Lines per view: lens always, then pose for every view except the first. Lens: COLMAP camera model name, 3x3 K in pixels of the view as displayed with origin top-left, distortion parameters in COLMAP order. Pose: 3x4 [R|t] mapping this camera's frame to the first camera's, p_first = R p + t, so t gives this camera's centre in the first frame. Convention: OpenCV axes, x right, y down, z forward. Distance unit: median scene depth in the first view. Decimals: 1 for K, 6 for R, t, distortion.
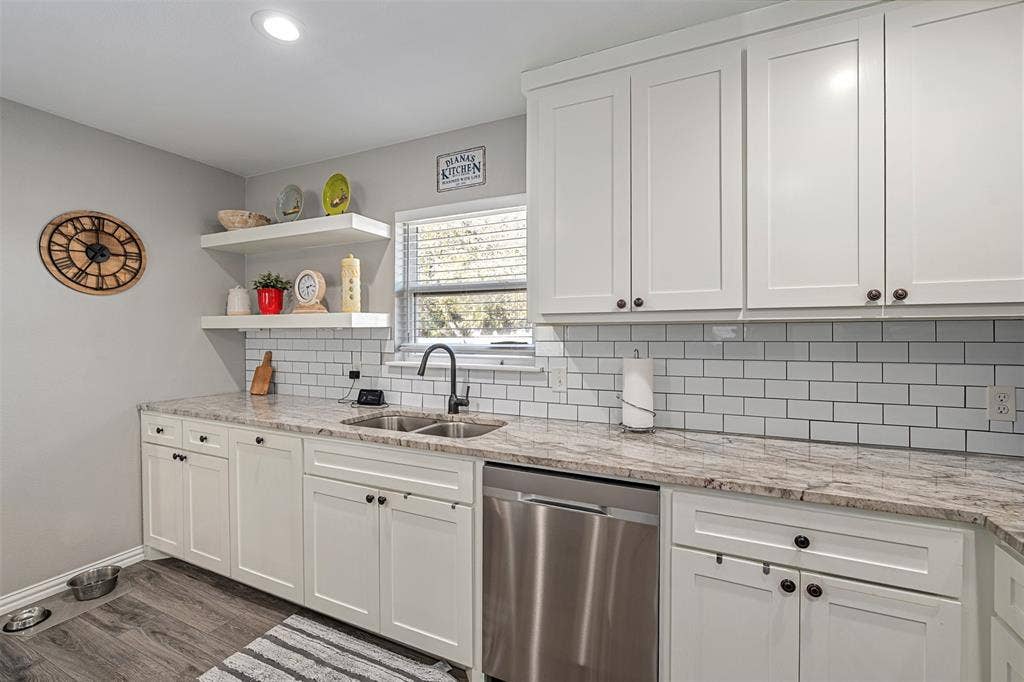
lens RADIAL K [[451.0, 0, 498.7], [0, 451.0, 337.4], [0, 0, 1]] dist [-0.002361, -0.000161]
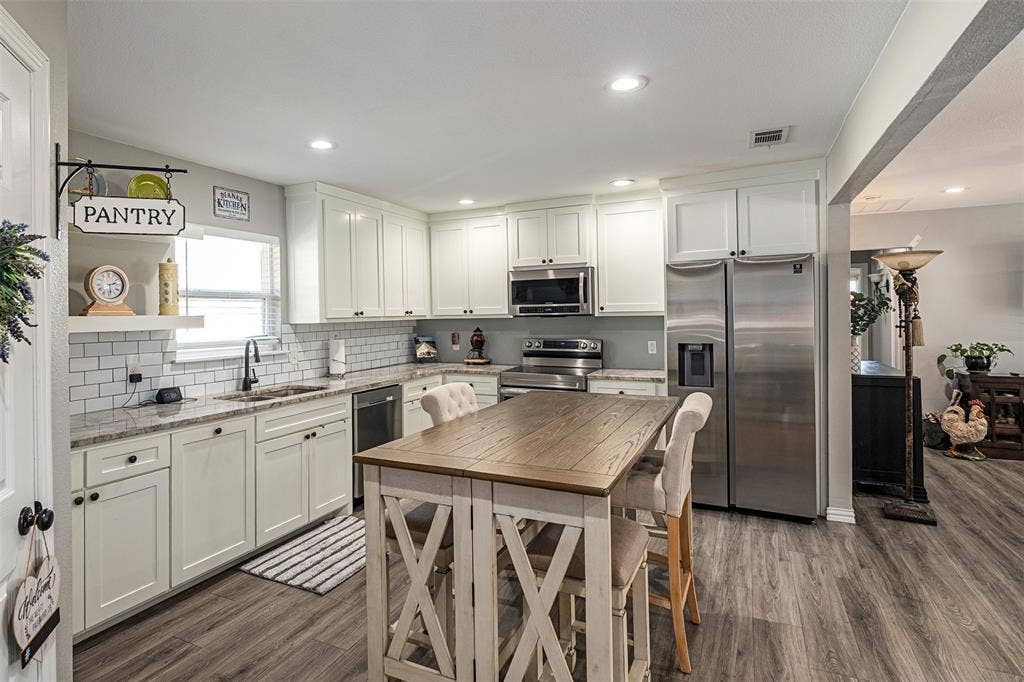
lens RADIAL K [[553.1, 0, 466.0], [0, 553.1, 313.9], [0, 0, 1]] dist [-0.004402, -0.000138]
pose [[0.007392, -0.002234, 0.999970, -1.731097], [0.017207, 0.999850, 0.002106, -0.050737], [-0.999825, 0.017191, 0.007429, 0.334032]]
